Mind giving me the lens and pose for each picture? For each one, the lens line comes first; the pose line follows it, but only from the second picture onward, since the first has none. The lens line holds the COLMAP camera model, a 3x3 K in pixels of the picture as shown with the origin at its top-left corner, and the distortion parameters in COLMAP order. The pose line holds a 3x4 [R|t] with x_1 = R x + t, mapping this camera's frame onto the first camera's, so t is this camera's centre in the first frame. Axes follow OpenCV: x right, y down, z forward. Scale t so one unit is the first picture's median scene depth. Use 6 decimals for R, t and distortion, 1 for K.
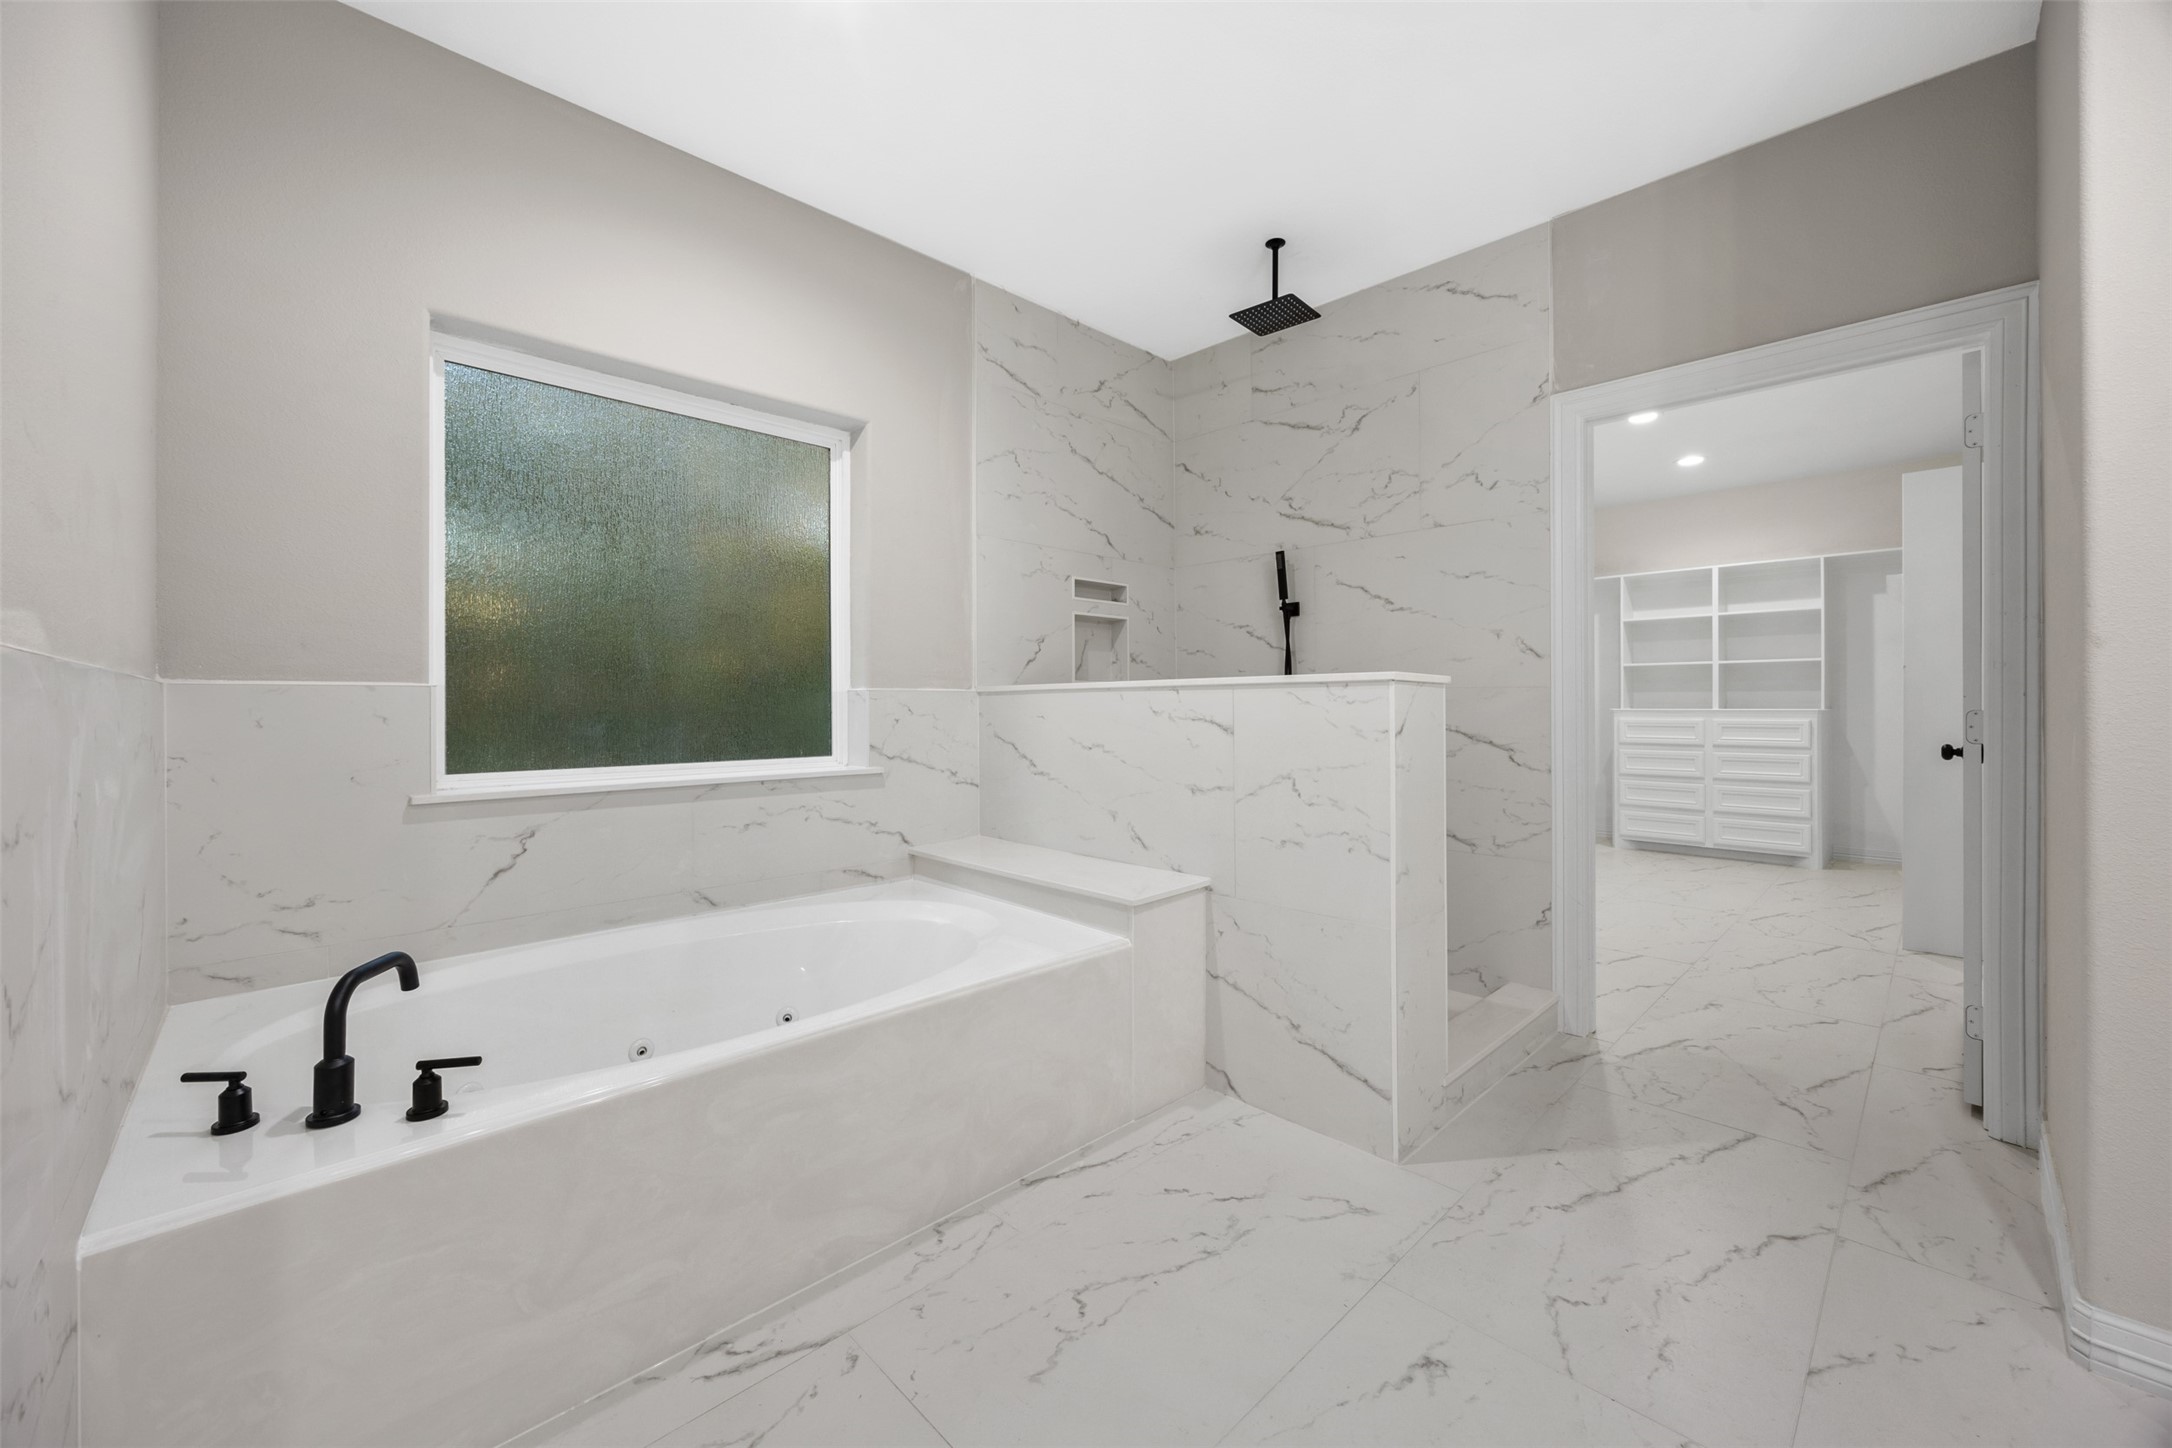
lens RADIAL K [[837.2, 0, 1076.5], [0, 837.2, 718.5], [0, 0, 1]] dist [0.000825, -0.000150]
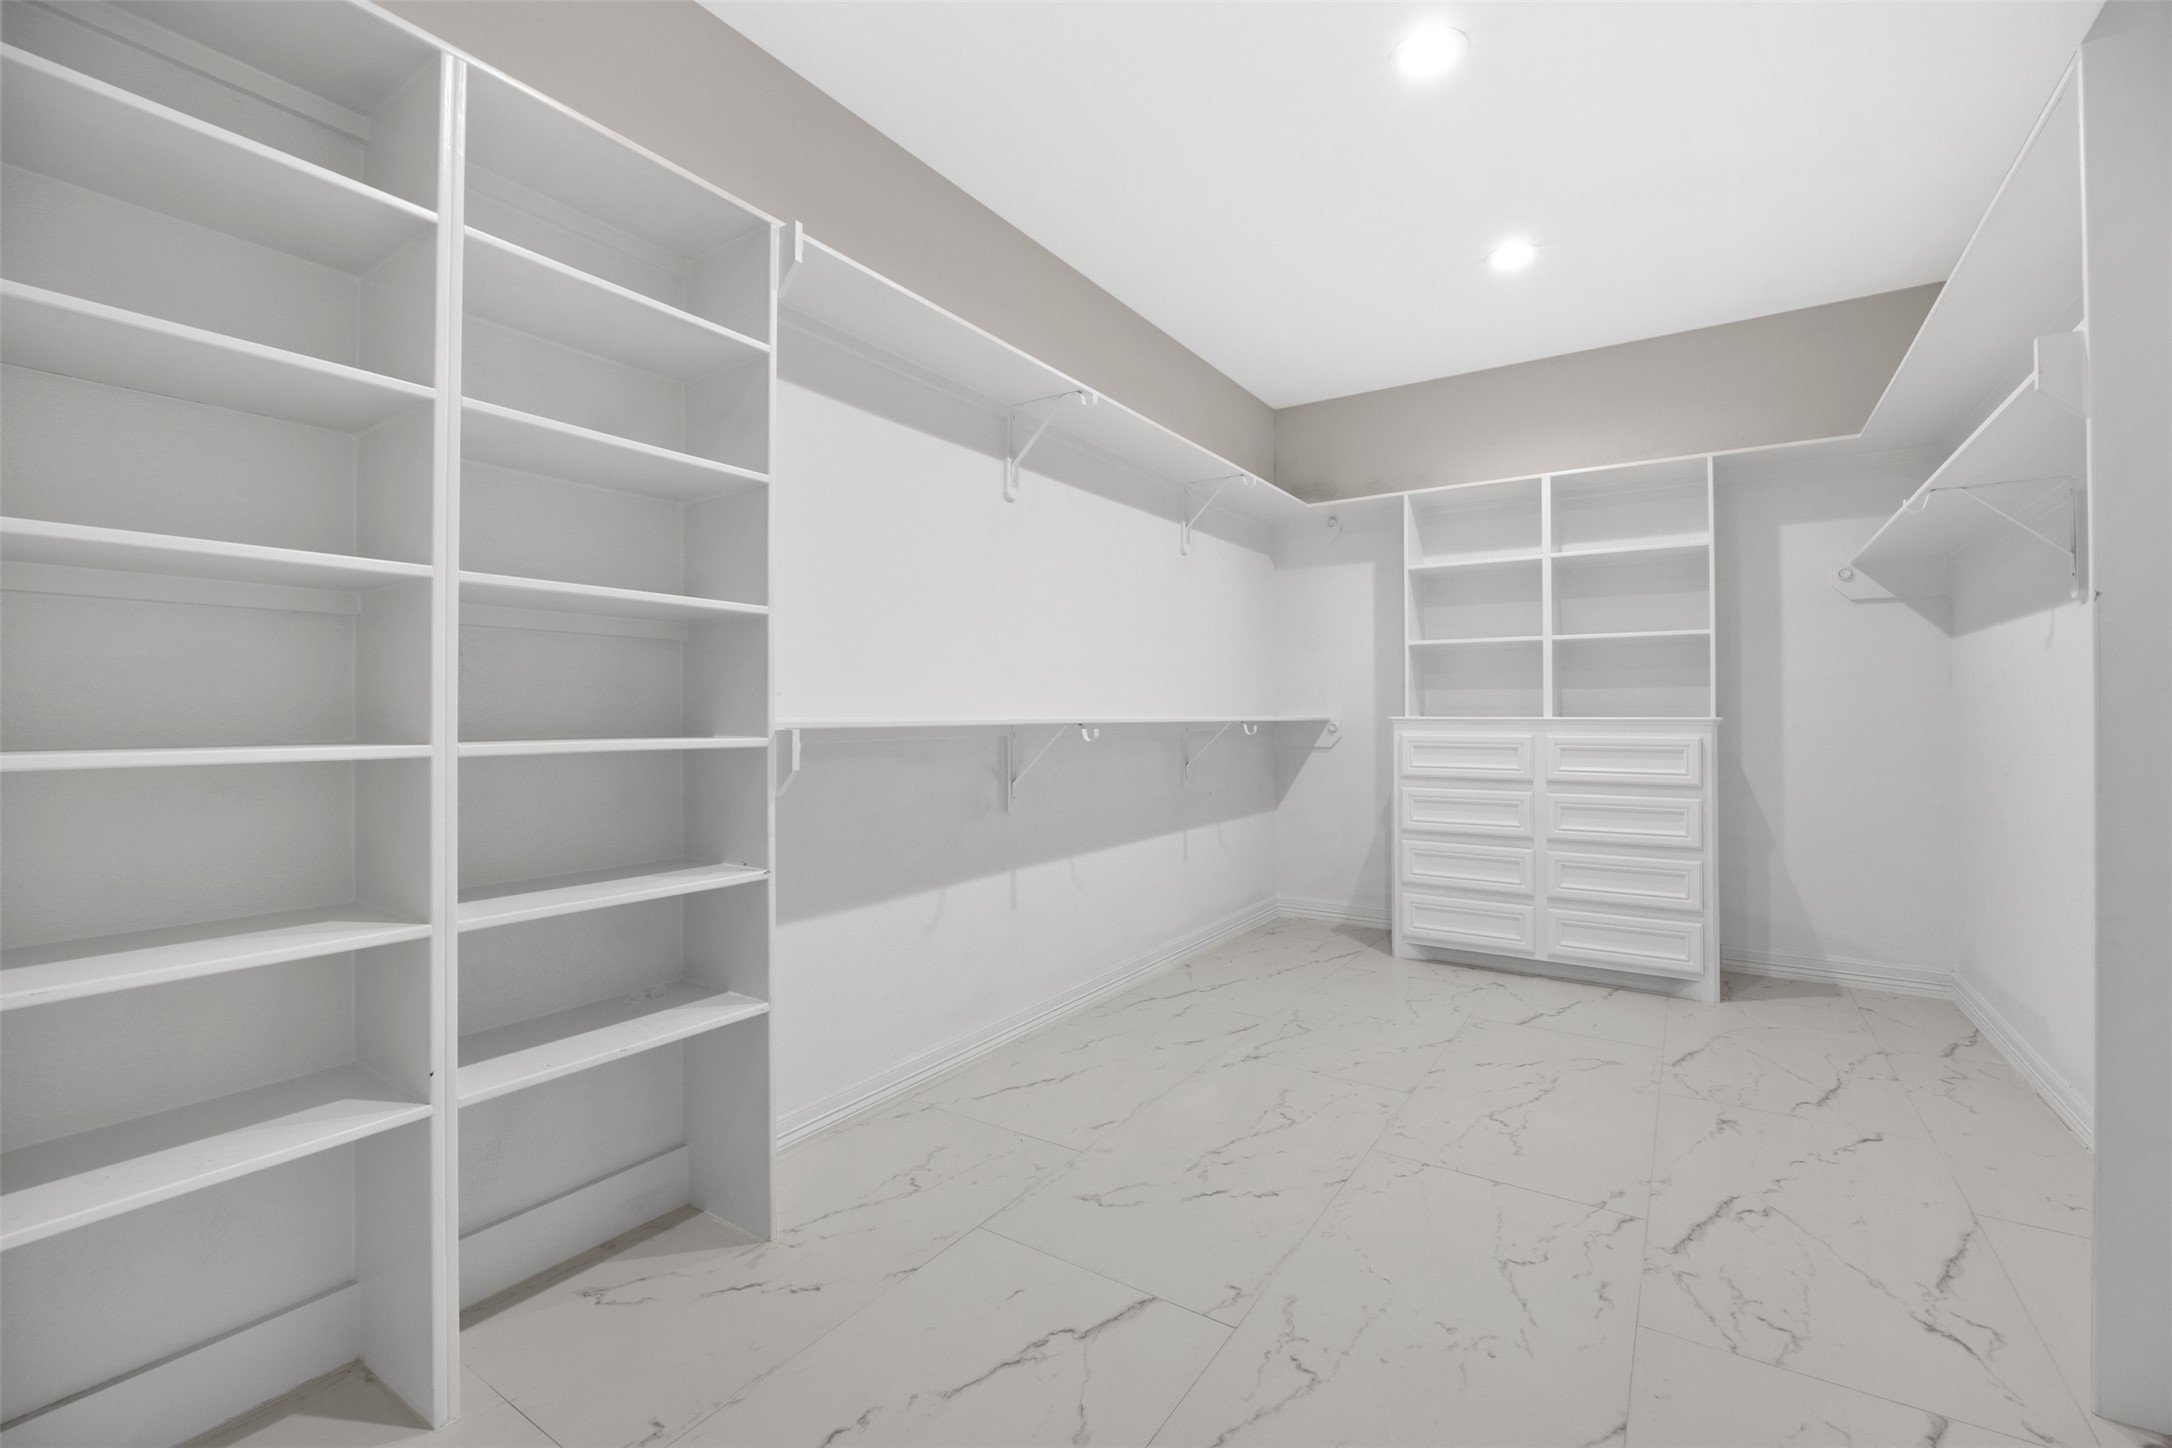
lens RADIAL K [[907.9, 0, 1094.9], [0, 907.9, 720.3], [0, 0, 1]] dist [-0.001667, 0.000071]
pose [[0.973053, 0.005506, 0.230517, 0.311184], [-0.002947, 0.999930, -0.011444, -0.001313], [-0.230563, 0.010456, 0.973001, 0.459402]]
